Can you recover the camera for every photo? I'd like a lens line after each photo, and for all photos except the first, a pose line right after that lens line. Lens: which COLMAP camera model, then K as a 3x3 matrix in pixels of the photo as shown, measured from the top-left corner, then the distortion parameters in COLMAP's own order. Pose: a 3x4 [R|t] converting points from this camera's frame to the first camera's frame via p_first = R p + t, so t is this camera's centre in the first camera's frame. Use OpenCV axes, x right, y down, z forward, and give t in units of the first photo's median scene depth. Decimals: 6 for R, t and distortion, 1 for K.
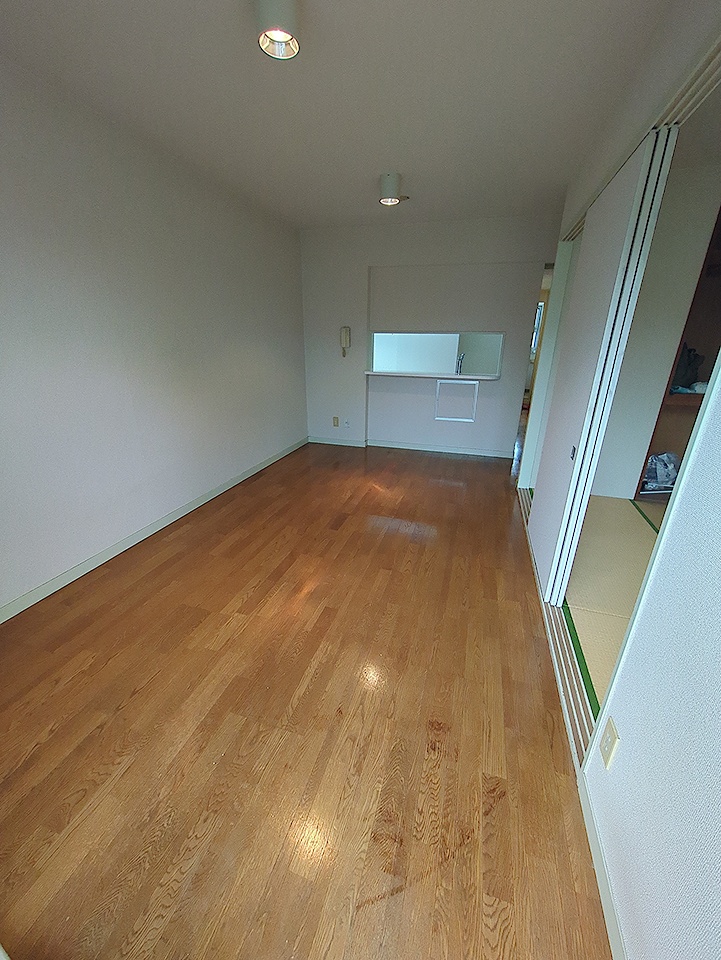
lens RADIAL K [[378.0, 0, 358.8], [0, 378.0, 482.1], [0, 0, 1]] dist [0.001851, 0.001374]
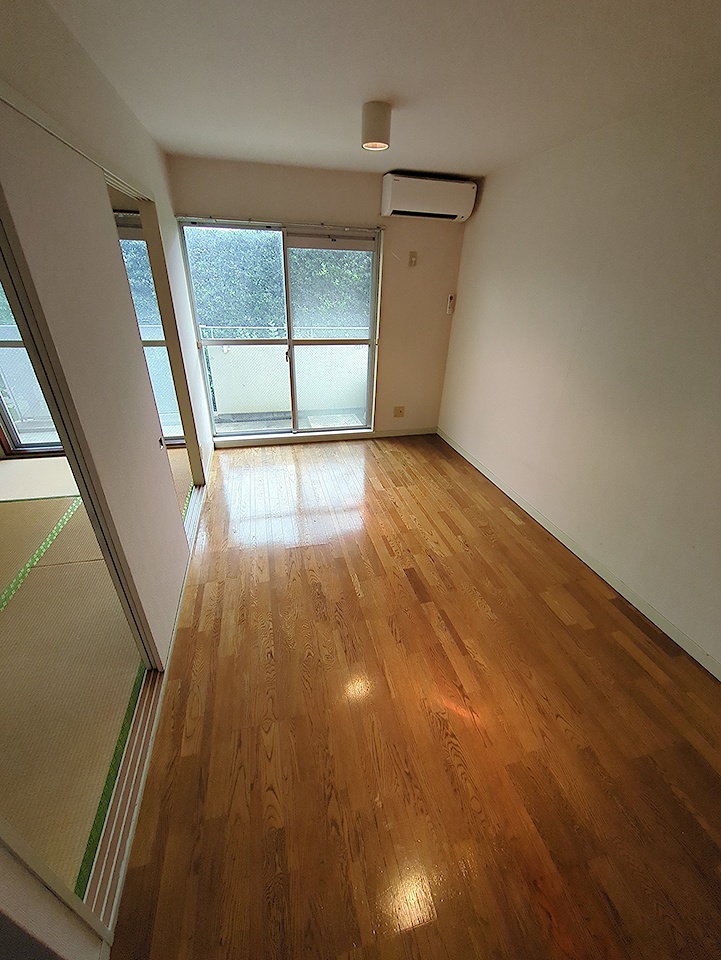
lens RADIAL K [[378.0, 0, 356.1], [0, 378.0, 483.4], [0, 0, 1]] dist [0.001851, 0.001374]
pose [[-0.858883, 0.218951, -0.463013, 0.392590], [-0.215141, 0.666164, 0.714101, -0.596984], [0.464795, 0.712942, -0.525051, 1.237869]]
